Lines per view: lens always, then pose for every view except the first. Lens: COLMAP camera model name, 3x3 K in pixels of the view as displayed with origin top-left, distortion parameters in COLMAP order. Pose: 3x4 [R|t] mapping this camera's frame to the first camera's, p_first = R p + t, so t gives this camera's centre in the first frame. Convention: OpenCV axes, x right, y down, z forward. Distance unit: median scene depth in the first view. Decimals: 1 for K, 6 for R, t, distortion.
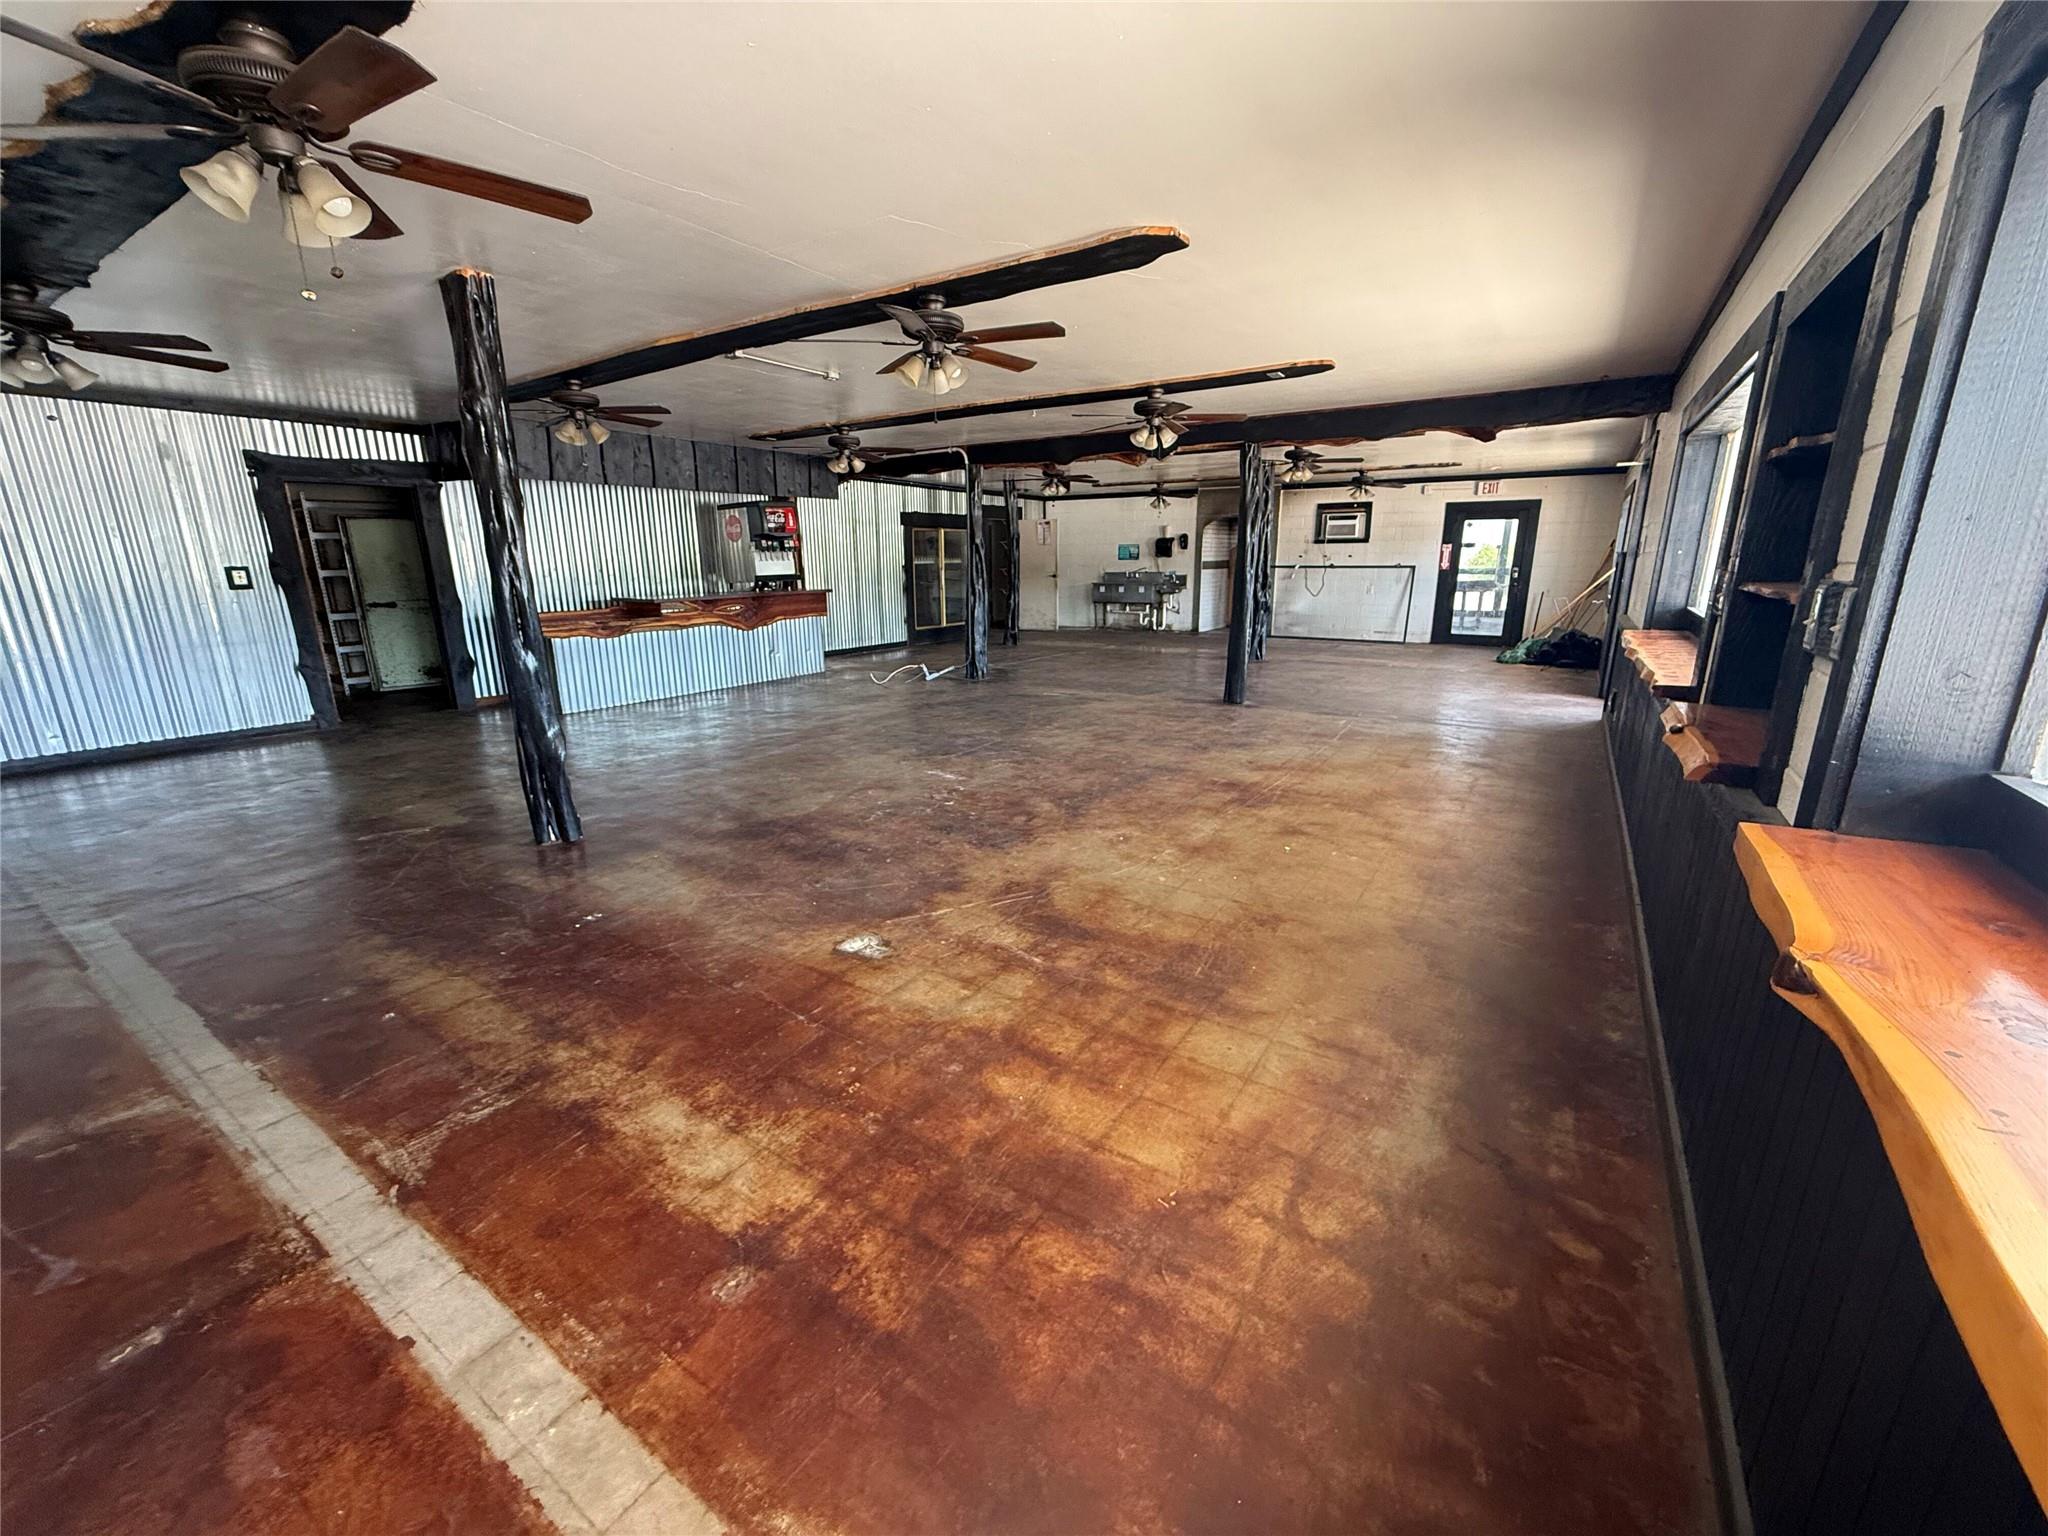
lens RADIAL K [[804.5, 0, 1015.4], [0, 804.5, 769.9], [0, 0, 1]] dist [-0.000430, -0.000078]
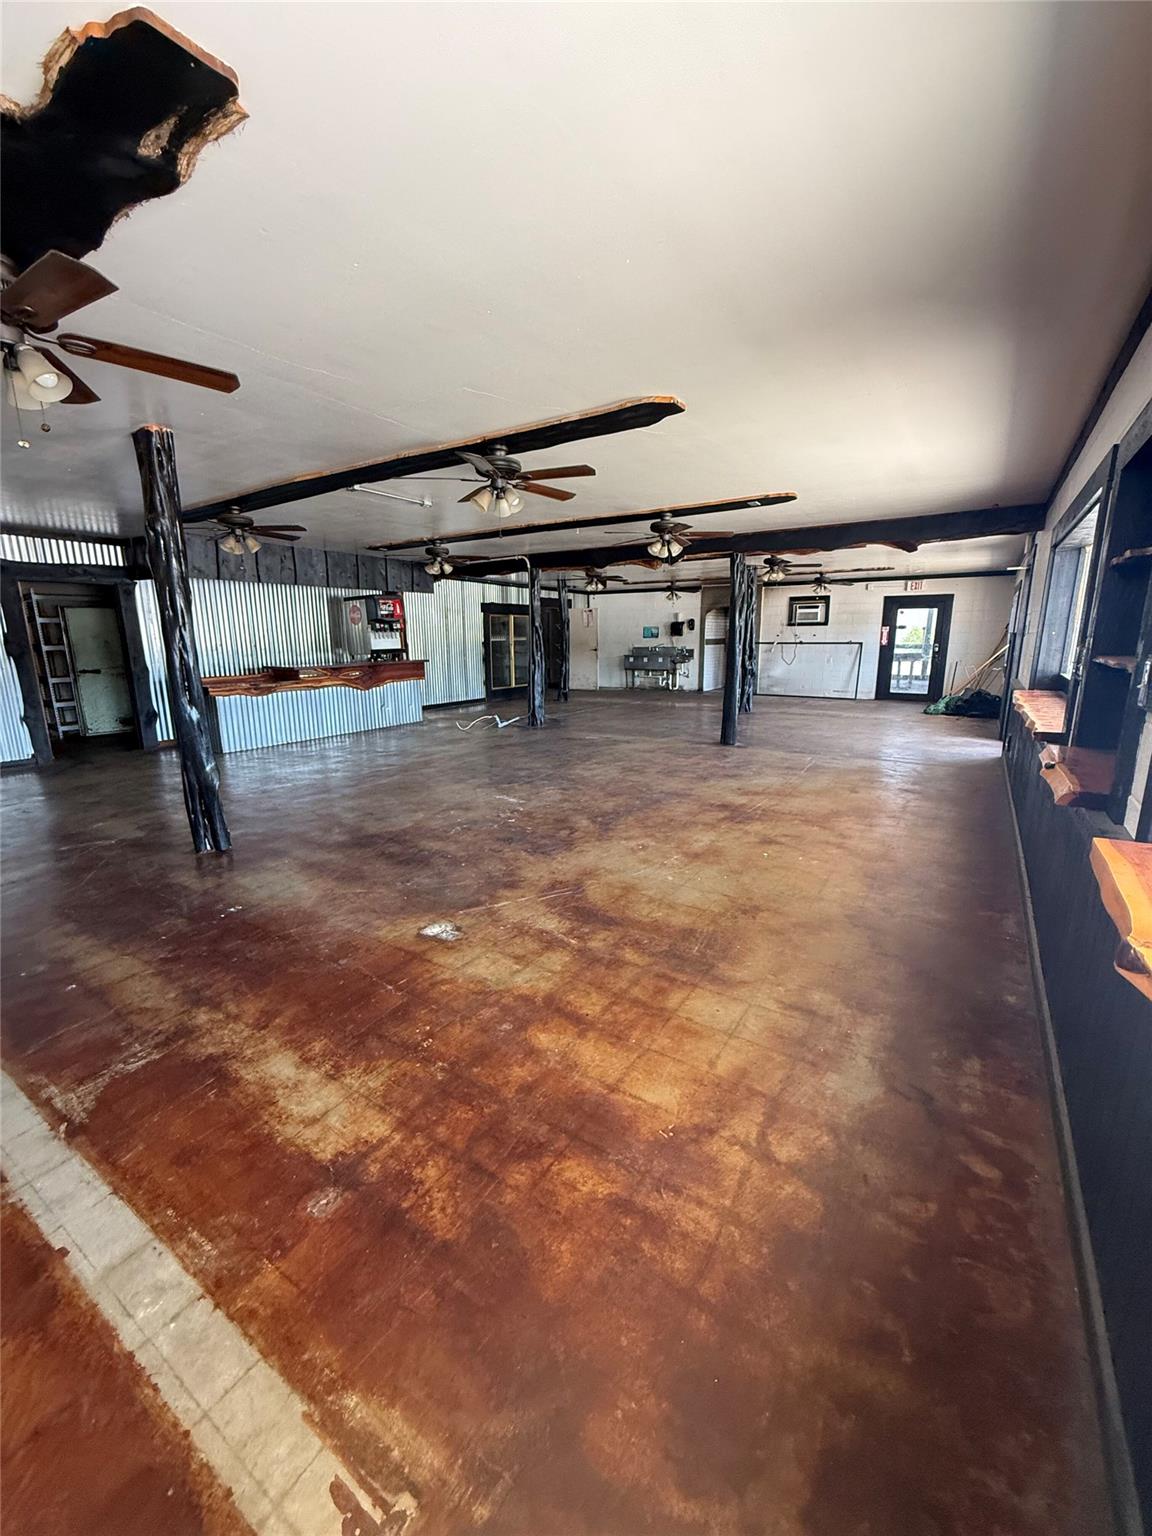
lens RADIAL K [[602.0, 0, 576.0], [0, 602.0, 768.0], [0, 0, 1]] dist [-0.001680, 0.000256]
pose [[0.999972, -0.001279, 0.007343, 0.022667], [0.001585, 0.999122, -0.041856, -0.004228], [-0.007283, 0.041867, 0.999097, 0.008718]]
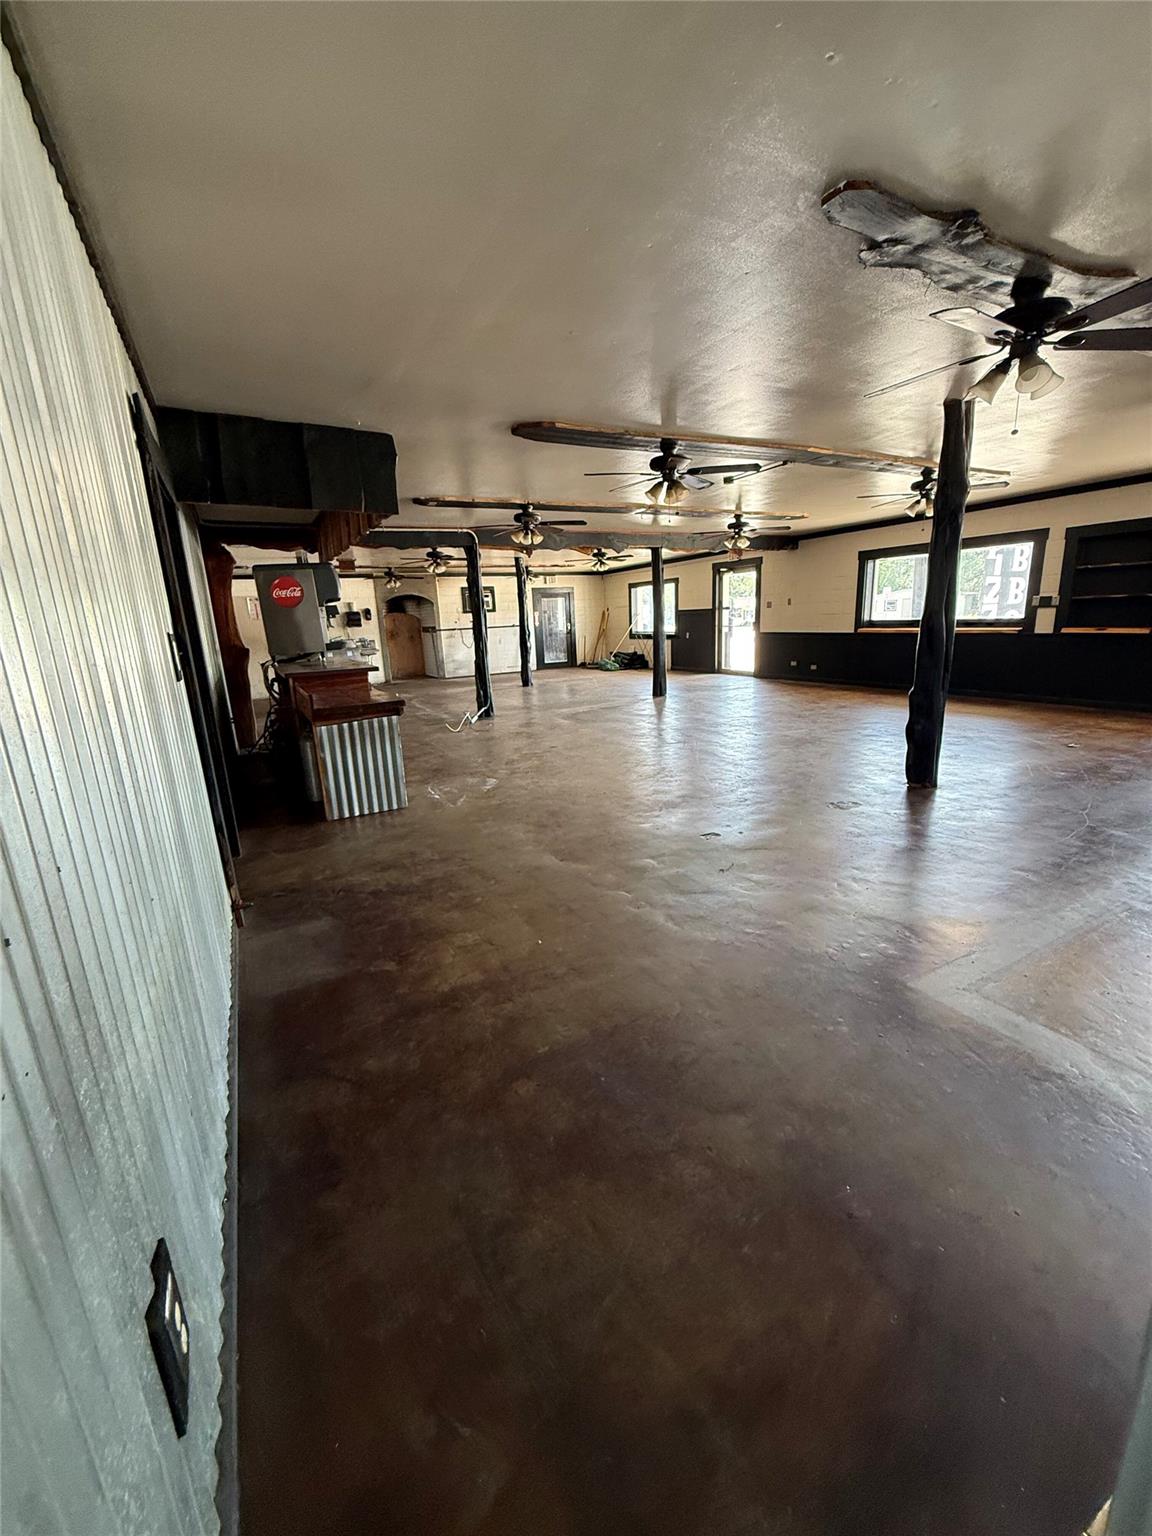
lens RADIAL K [[602.0, 0, 576.0], [0, 602.0, 768.0], [0, 0, 1]] dist [-0.001680, 0.000256]
pose [[0.461067, -0.223544, 0.858747, -1.434854], [0.264556, 0.958367, 0.107435, -0.172447], [-0.847011, 0.177652, 0.501011, 0.755559]]
